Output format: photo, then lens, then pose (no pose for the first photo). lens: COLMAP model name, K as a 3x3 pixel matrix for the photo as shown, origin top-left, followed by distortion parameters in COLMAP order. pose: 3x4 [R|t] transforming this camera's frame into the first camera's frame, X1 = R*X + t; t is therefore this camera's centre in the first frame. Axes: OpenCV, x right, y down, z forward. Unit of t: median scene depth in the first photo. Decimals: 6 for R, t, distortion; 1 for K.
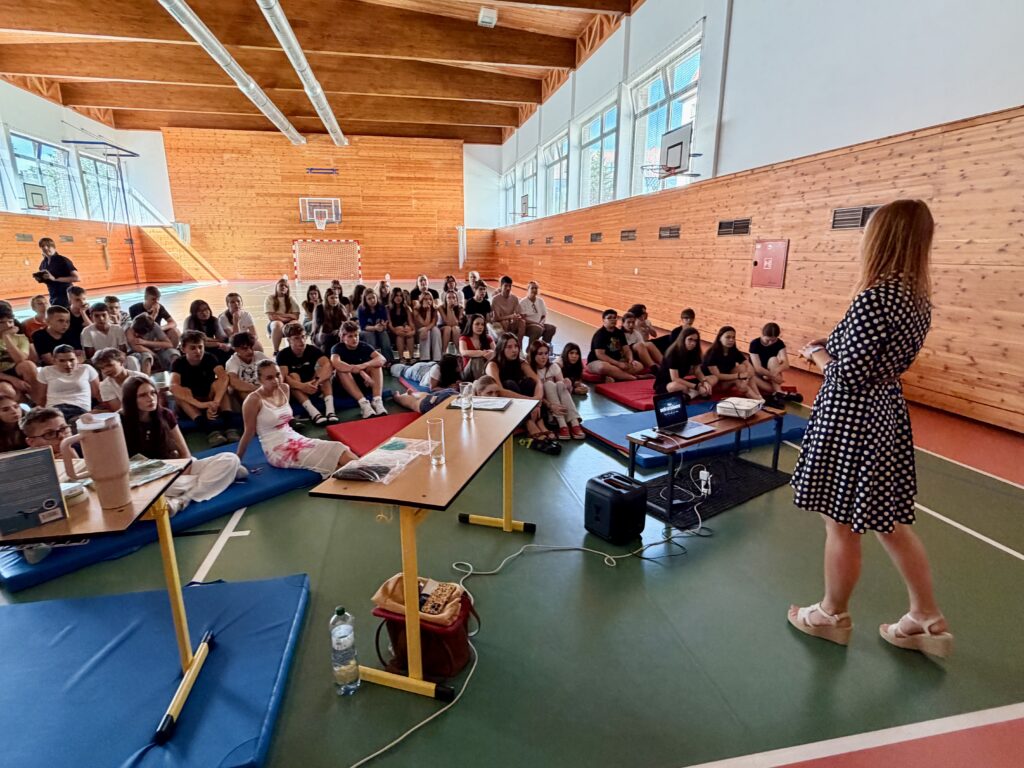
lens RADIAL K [[534.8, 0, 512.0], [0, 534.8, 384.0], [0, 0, 1]] dist [0.000631, 0.002088]
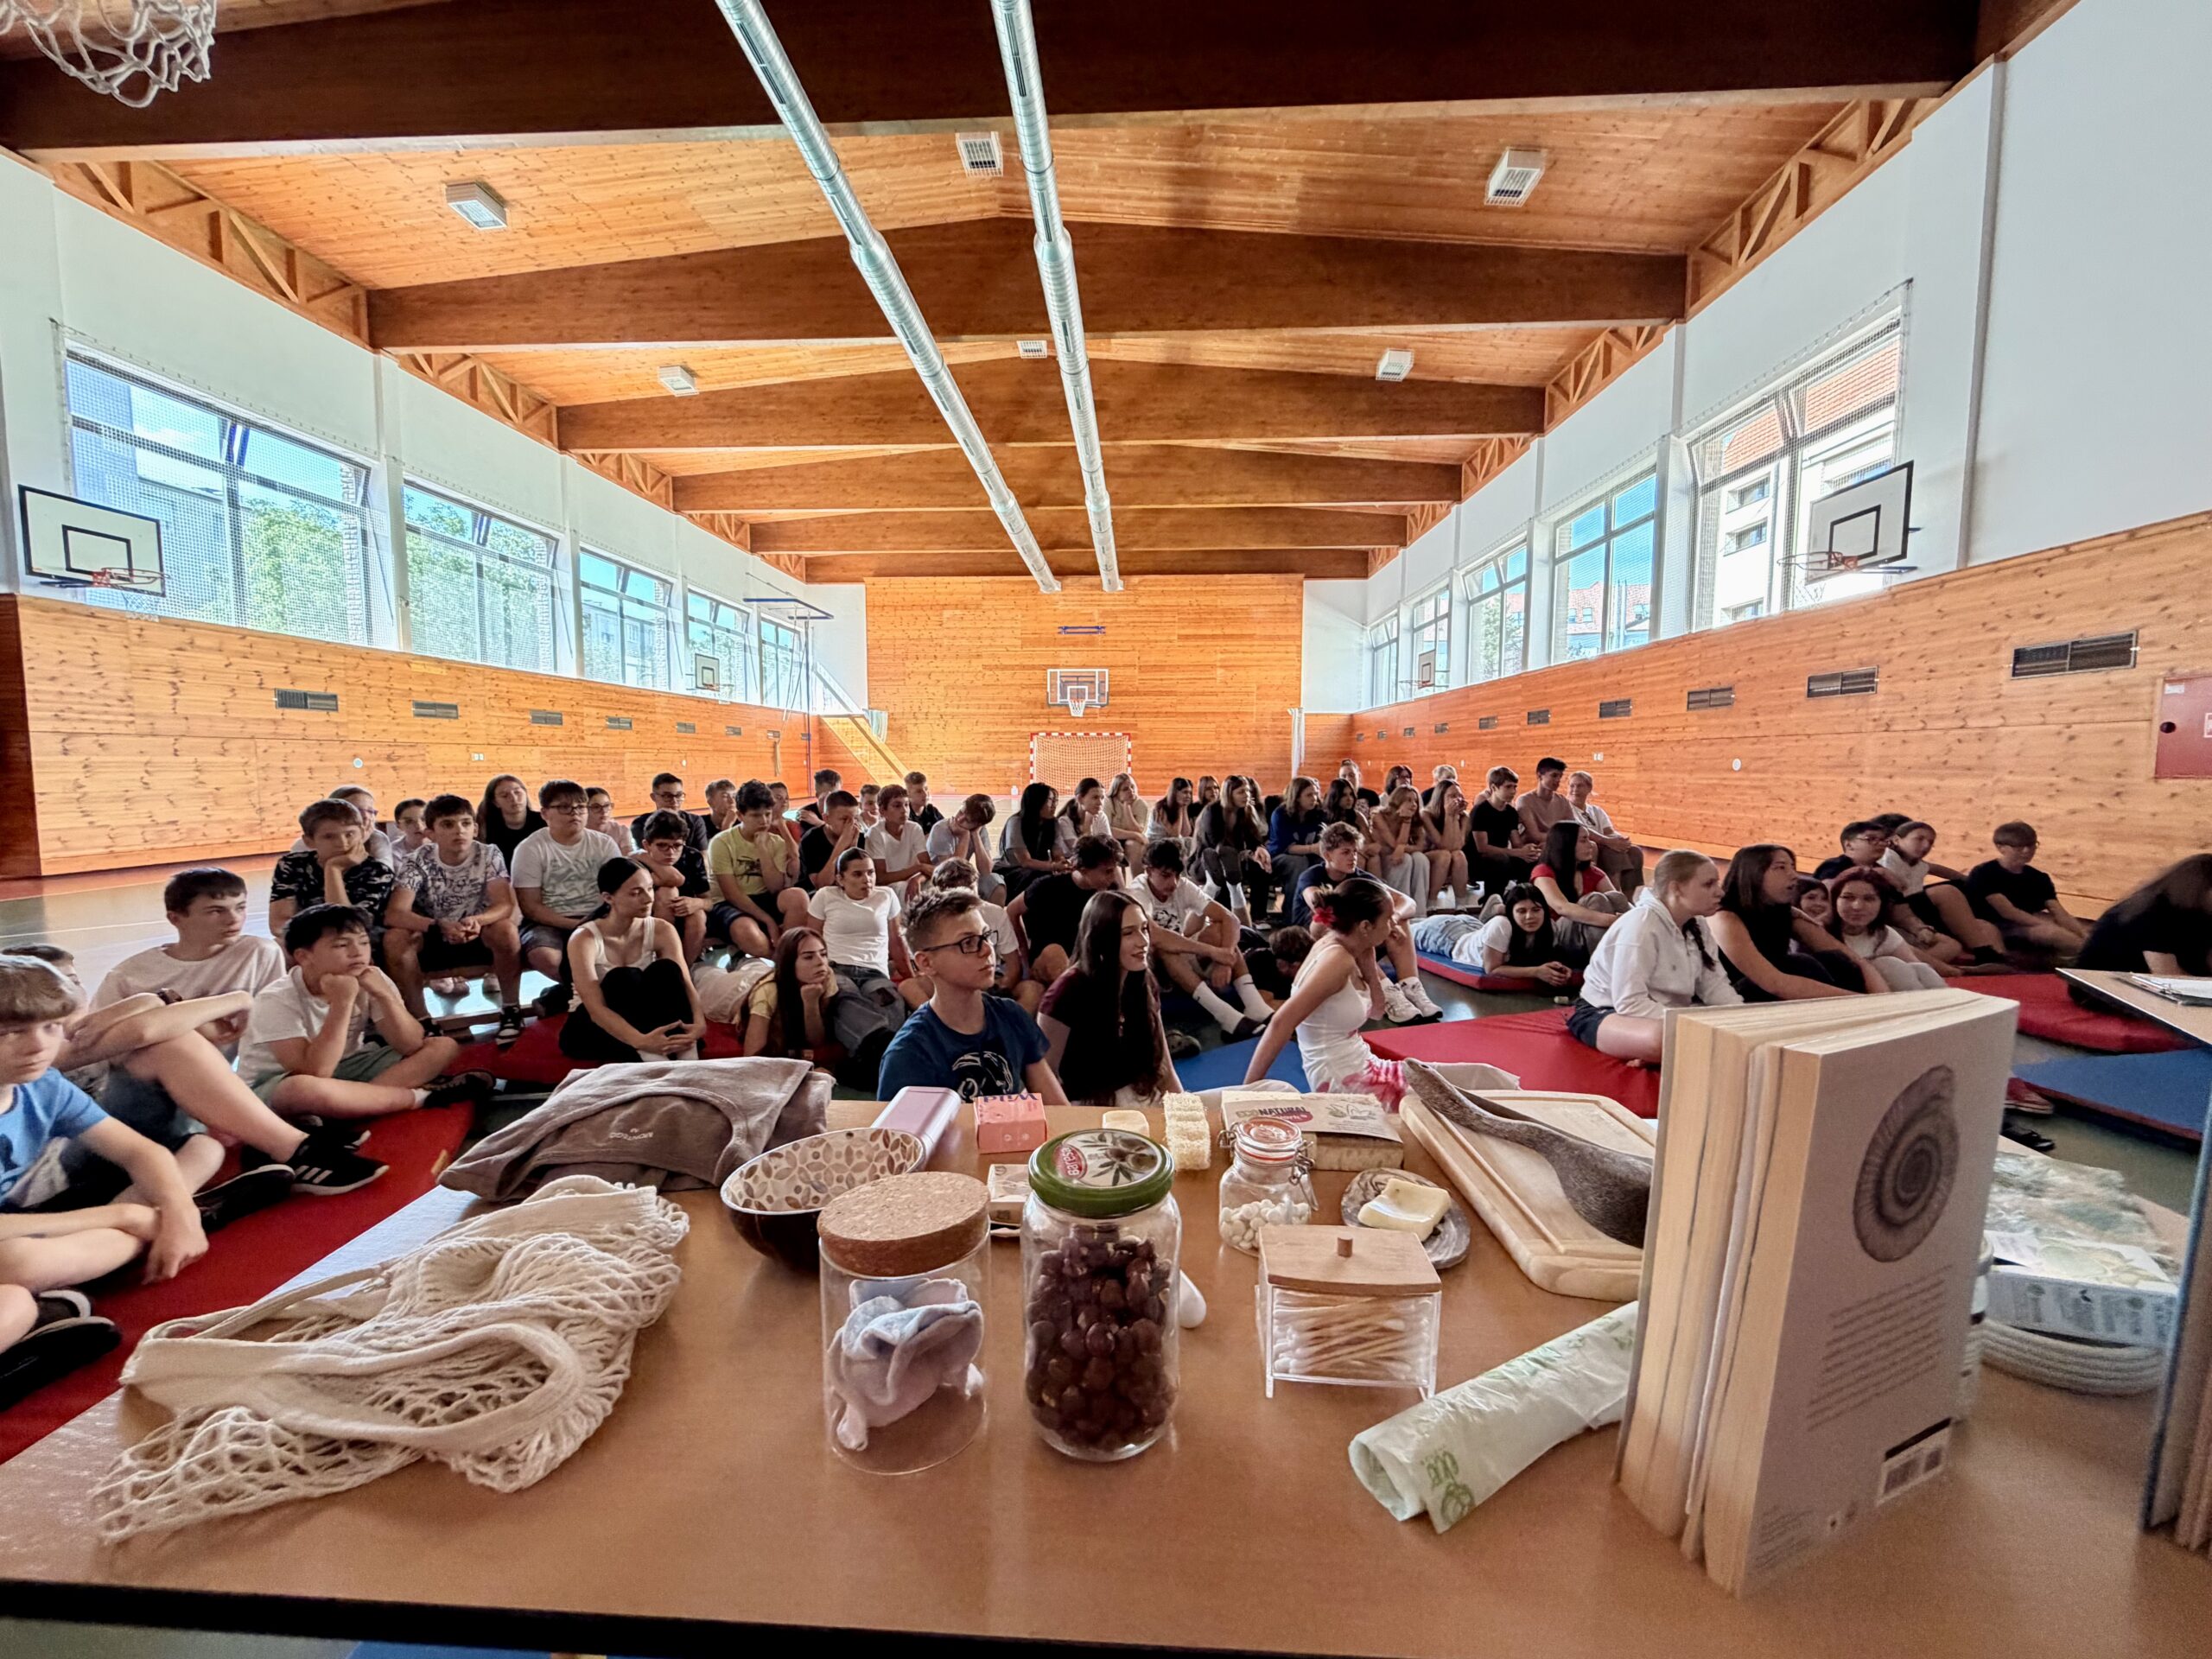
lens RADIAL K [[865.8, 0, 1106.0], [0, 865.8, 829.5], [0, 0, 1]] dist [0.010415, -0.000073]
pose [[0.973321, 0.014583, -0.228985, -0.108692], [-0.052961, 0.985309, -0.162364, 0.010589], [0.223253, 0.170160, 0.959793, 0.056046]]
